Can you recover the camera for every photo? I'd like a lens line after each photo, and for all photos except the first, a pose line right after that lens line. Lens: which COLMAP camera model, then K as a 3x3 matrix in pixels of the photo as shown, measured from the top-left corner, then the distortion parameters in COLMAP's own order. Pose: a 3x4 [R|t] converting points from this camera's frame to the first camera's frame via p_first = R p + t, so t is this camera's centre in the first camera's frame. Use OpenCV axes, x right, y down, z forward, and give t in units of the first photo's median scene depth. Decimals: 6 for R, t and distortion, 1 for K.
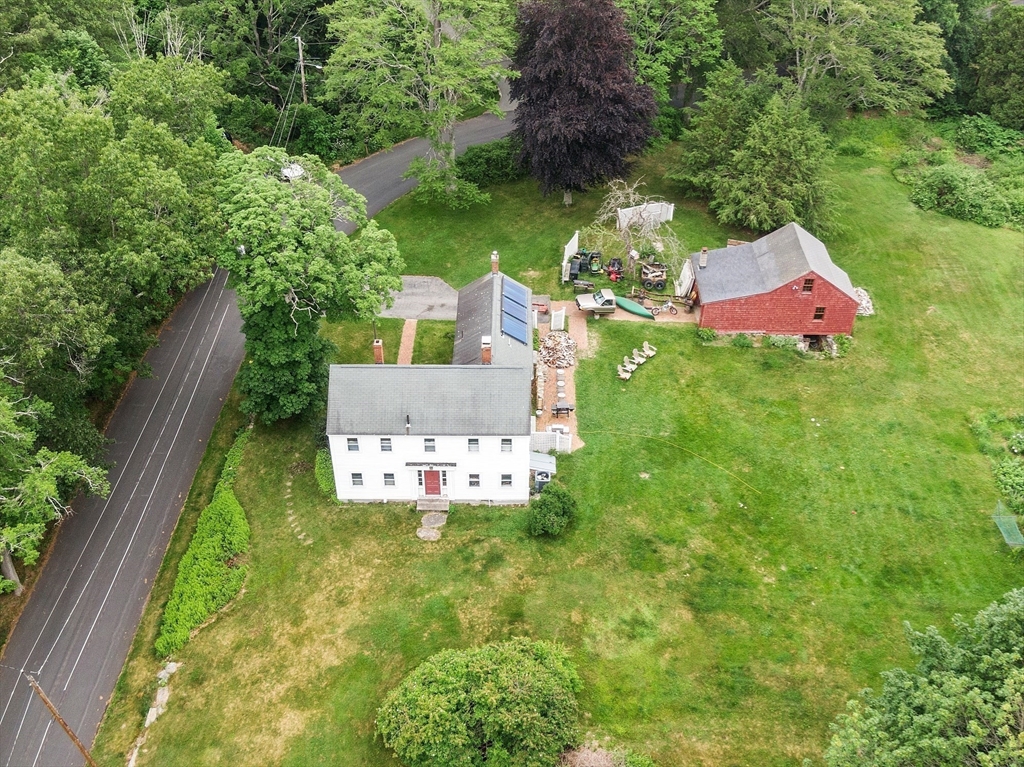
lens RADIAL K [[1012.4, 0, 508.3], [0, 1012.4, 382.9], [0, 0, 1]] dist [0.021475, -0.015482]
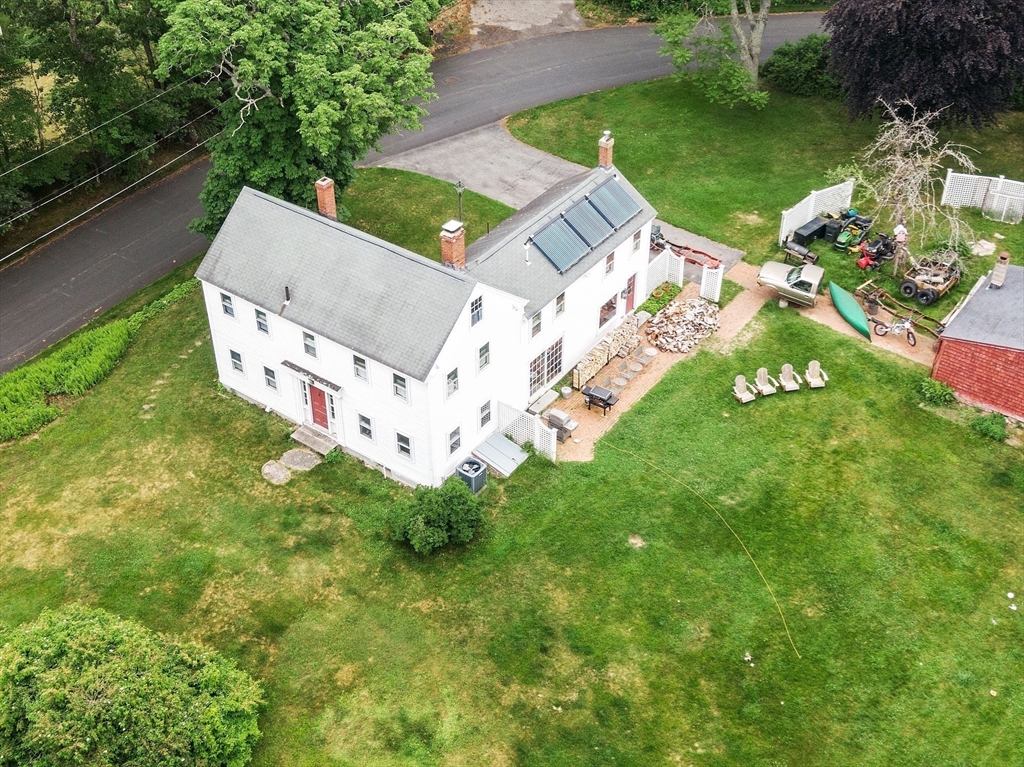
lens RADIAL K [[1269.1, 0, 509.3], [0, 1269.1, 383.5], [0, 0, 1]] dist [0.013765, -0.015646]
pose [[0.812382, 0.358443, -0.459951, 0.367901], [-0.364759, 0.927765, 0.078762, -0.024082], [0.454958, 0.103786, 0.884444, 0.293981]]
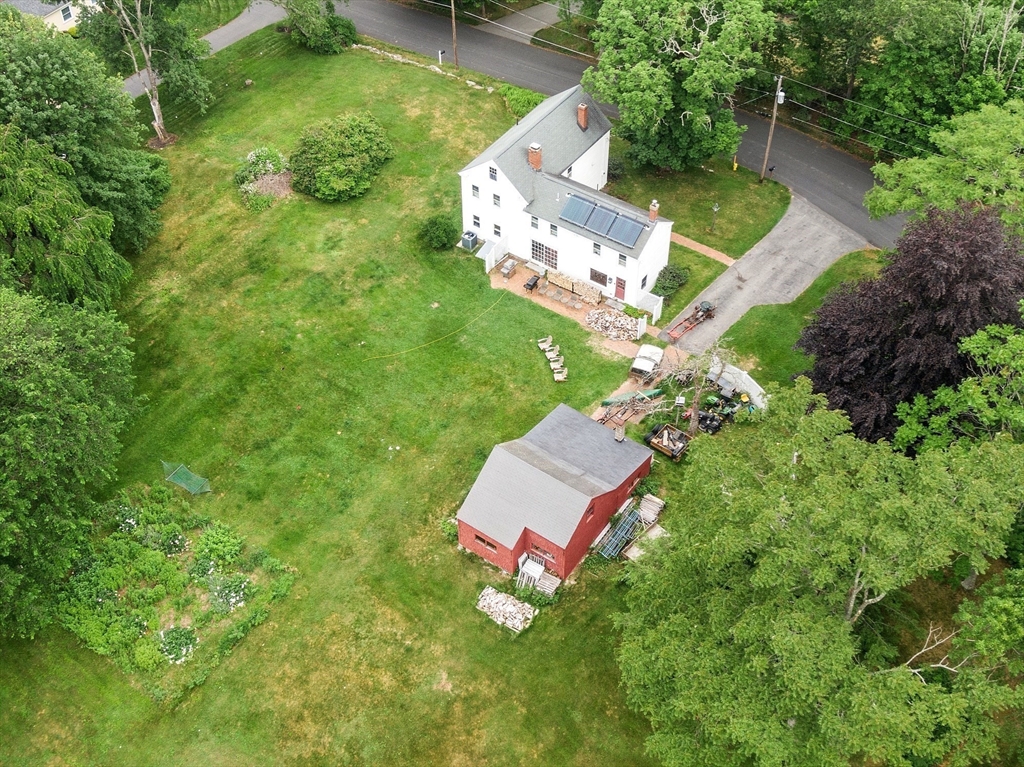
lens RADIAL K [[1205.4, 0, 513.4], [0, 1205.4, 418.0], [0, 0, 1]] dist [0.008575, -0.001491]
pose [[-0.566080, 0.614047, -0.549999, 0.895054], [-0.517222, 0.254958, 0.816993, -1.020065], [0.641899, 0.746955, 0.173272, 0.883293]]
